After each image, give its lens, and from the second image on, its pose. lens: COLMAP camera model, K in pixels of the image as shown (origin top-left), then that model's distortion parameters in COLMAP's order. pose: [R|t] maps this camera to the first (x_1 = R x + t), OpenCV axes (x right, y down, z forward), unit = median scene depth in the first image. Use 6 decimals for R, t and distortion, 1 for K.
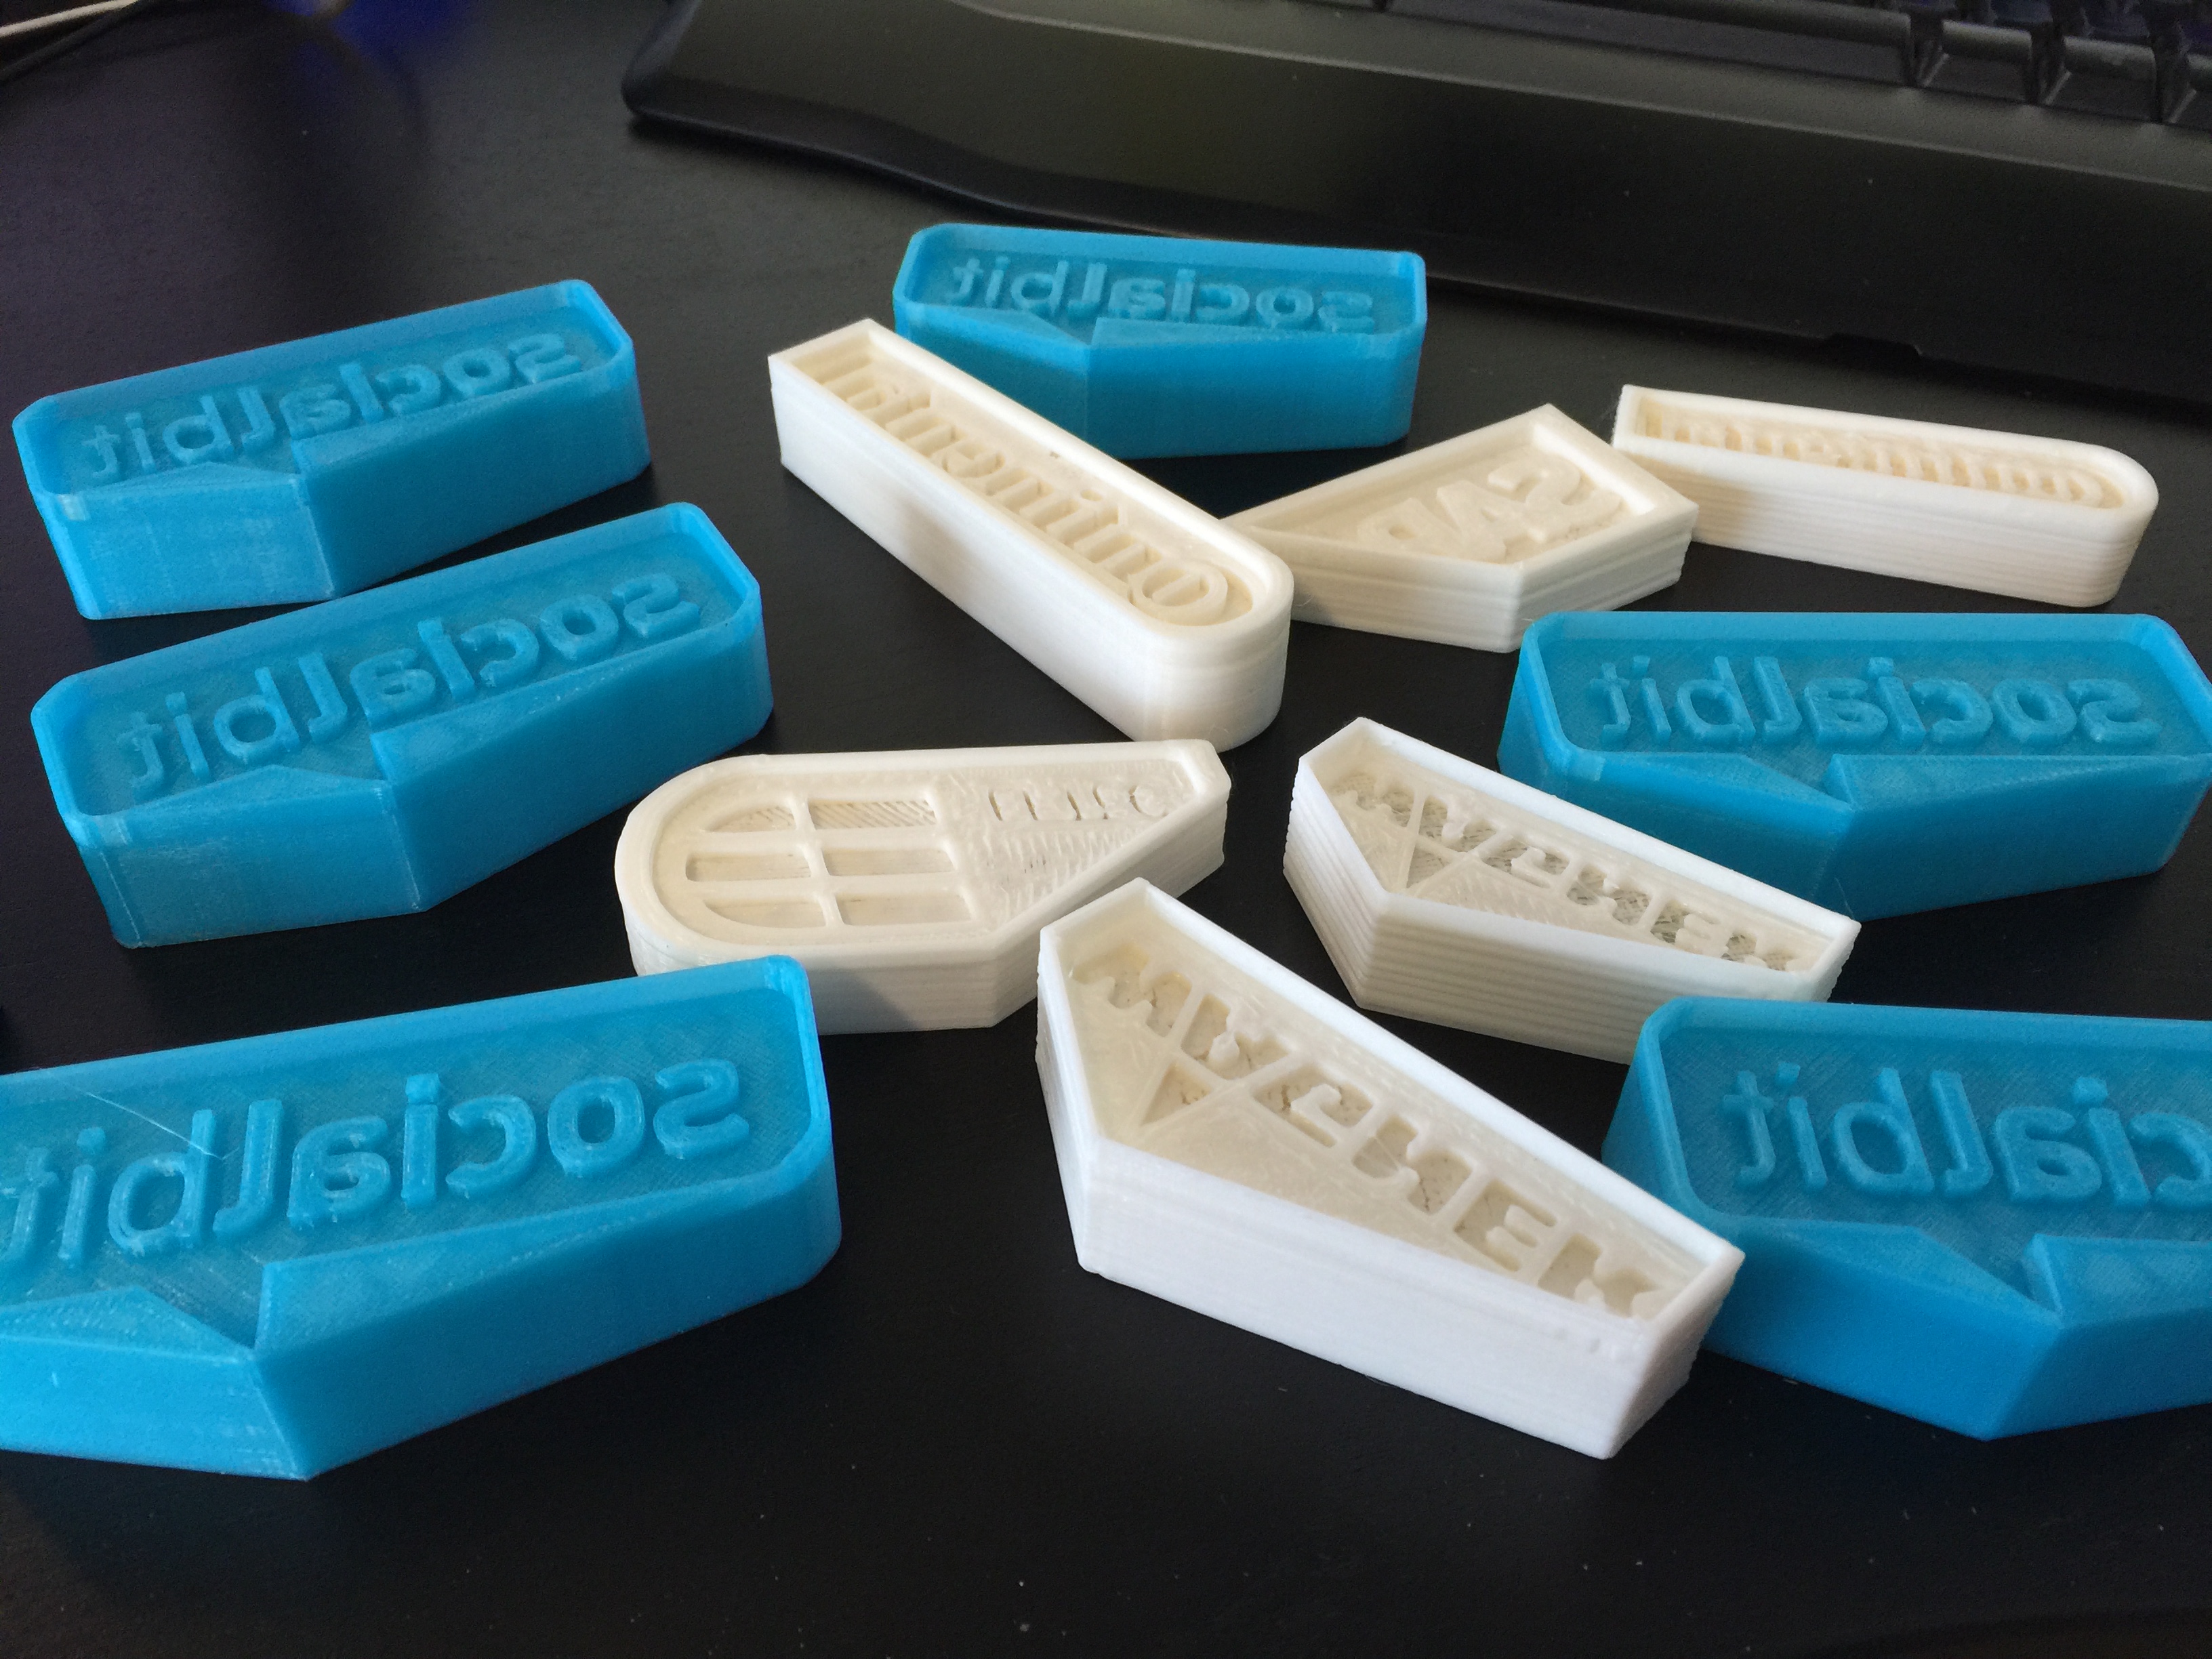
lens RADIAL K [[1966.6, 0, 1106.0], [0, 1966.6, 829.5], [0, 0, 1]] dist [0.073353, -0.125193]
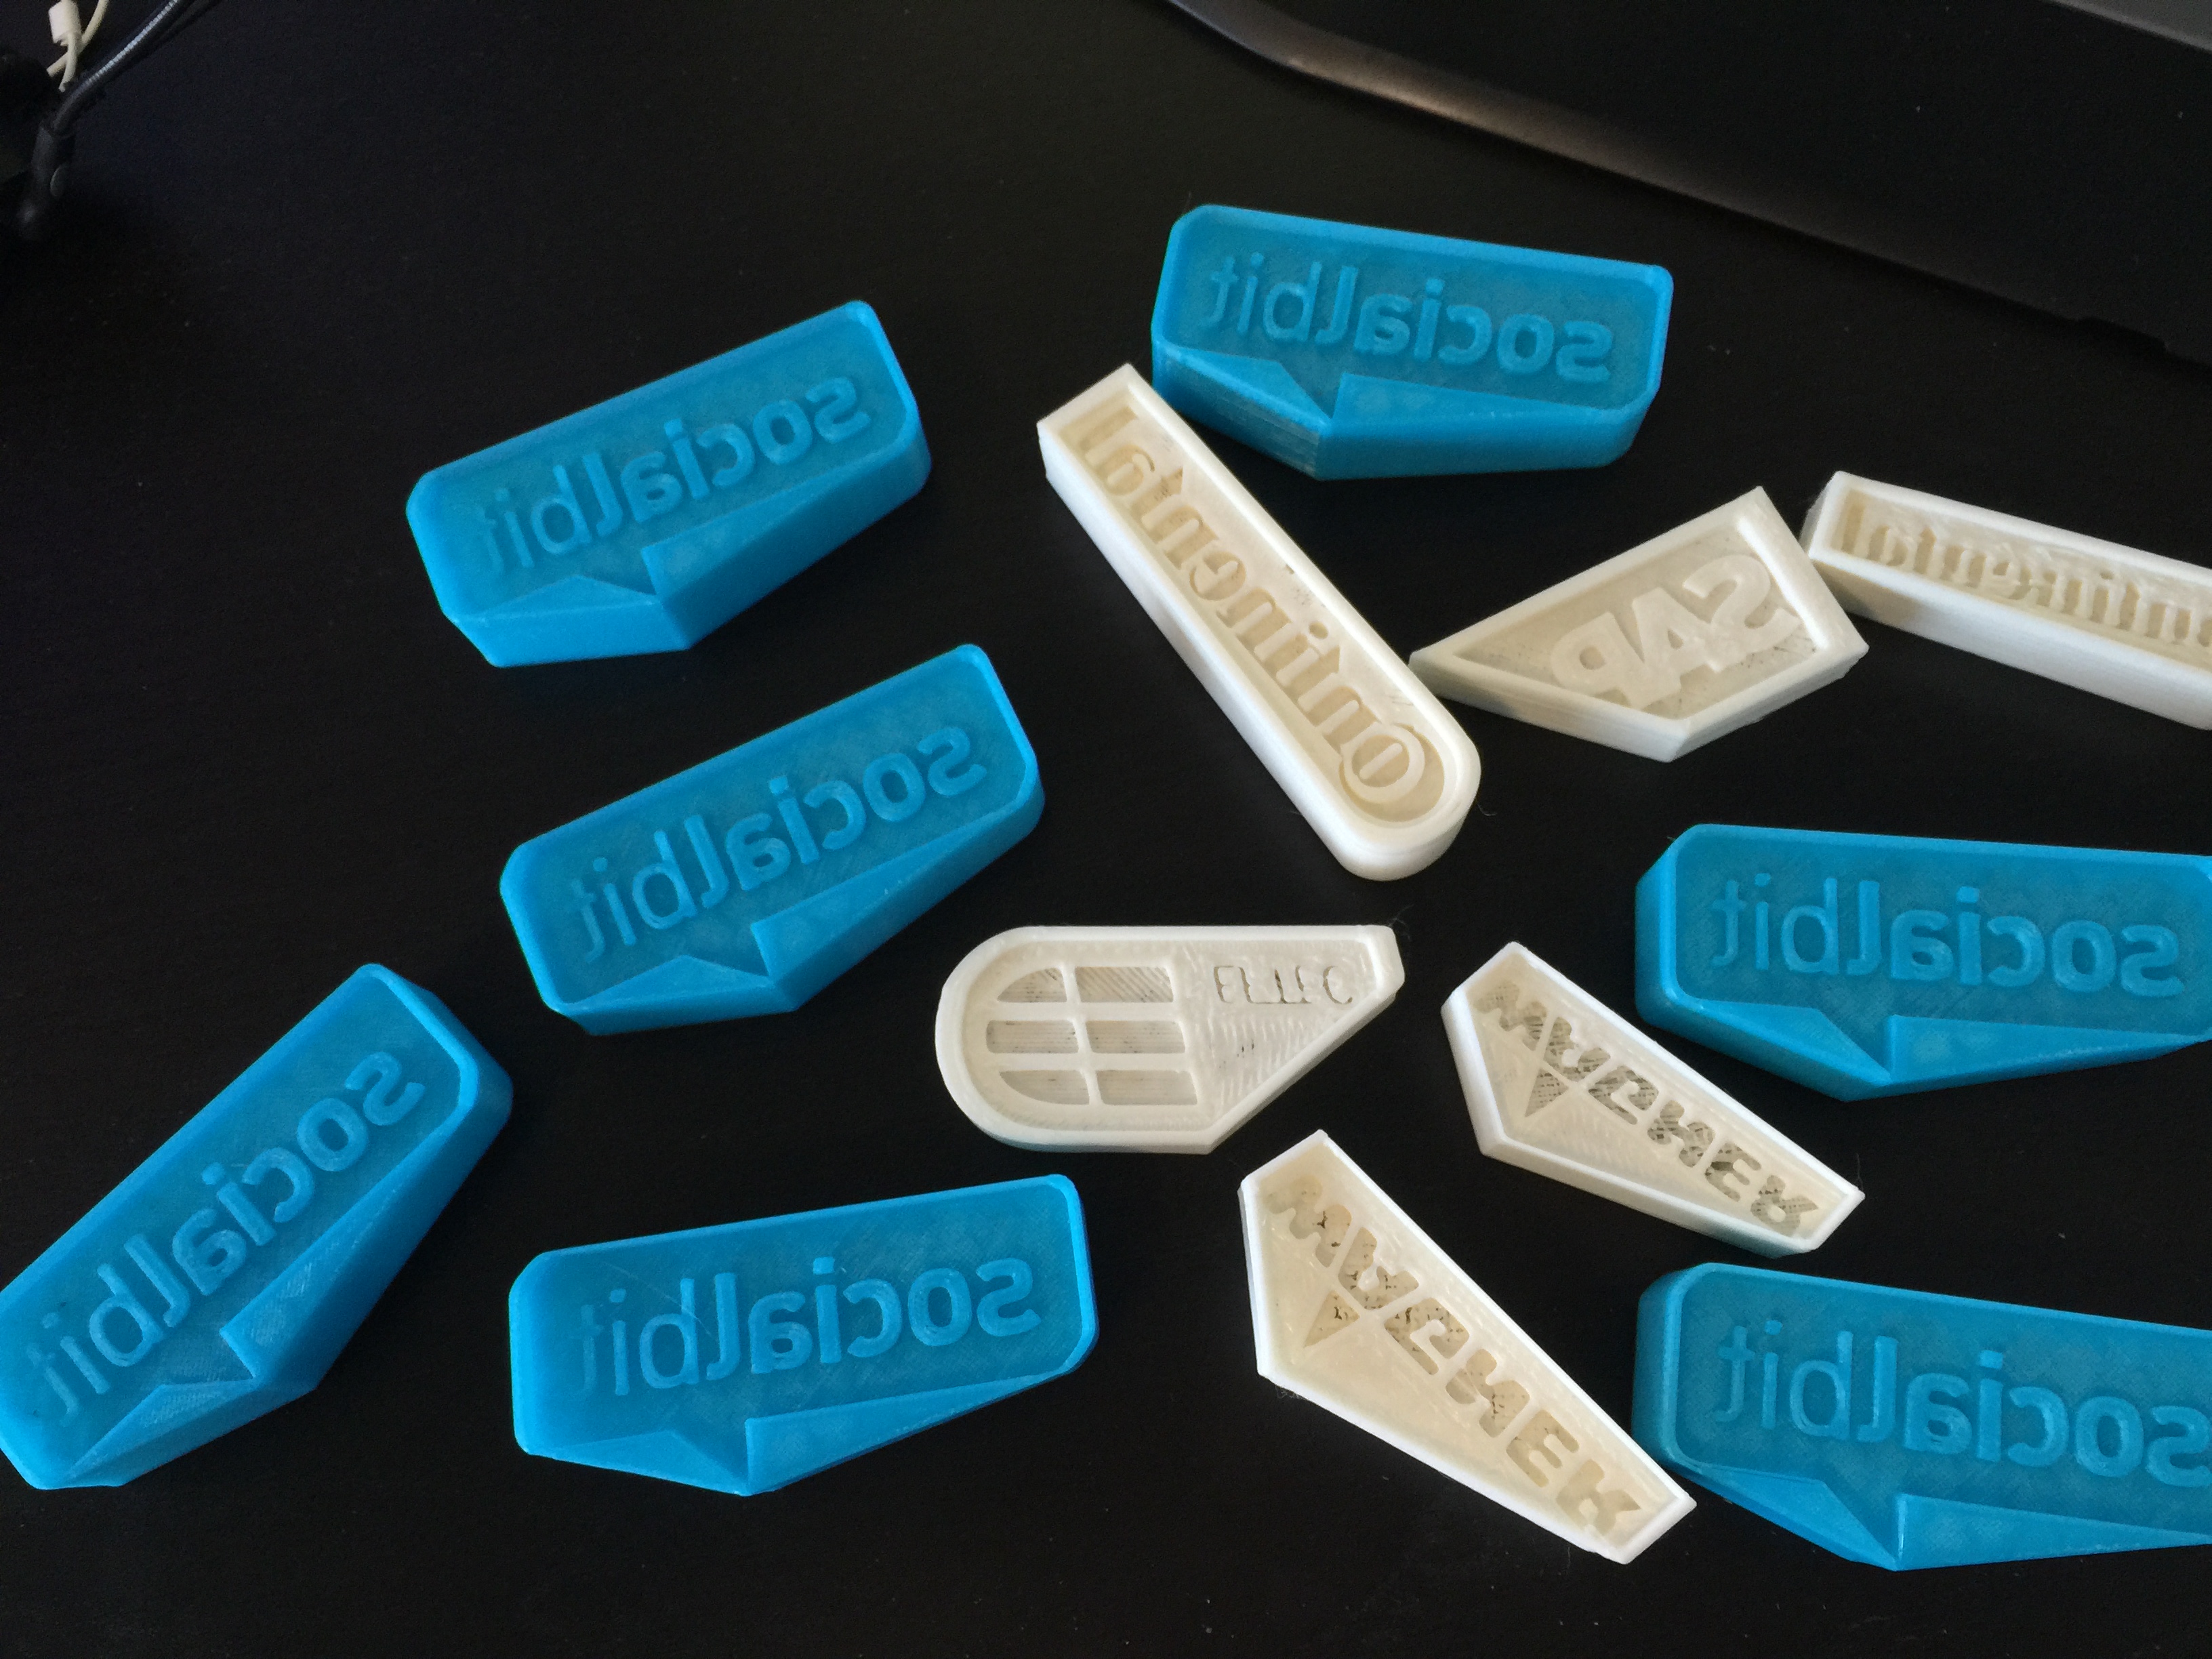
lens RADIAL K [[1966.6, 0, 1106.0], [0, 1966.6, 829.5], [0, 0, 1]] dist [0.073353, -0.125193]
pose [[0.993162, 0.076726, -0.087986, -0.023938], [-0.020212, 0.855316, 0.517712, -0.772809], [0.114978, -0.512393, 0.851019, -0.059490]]
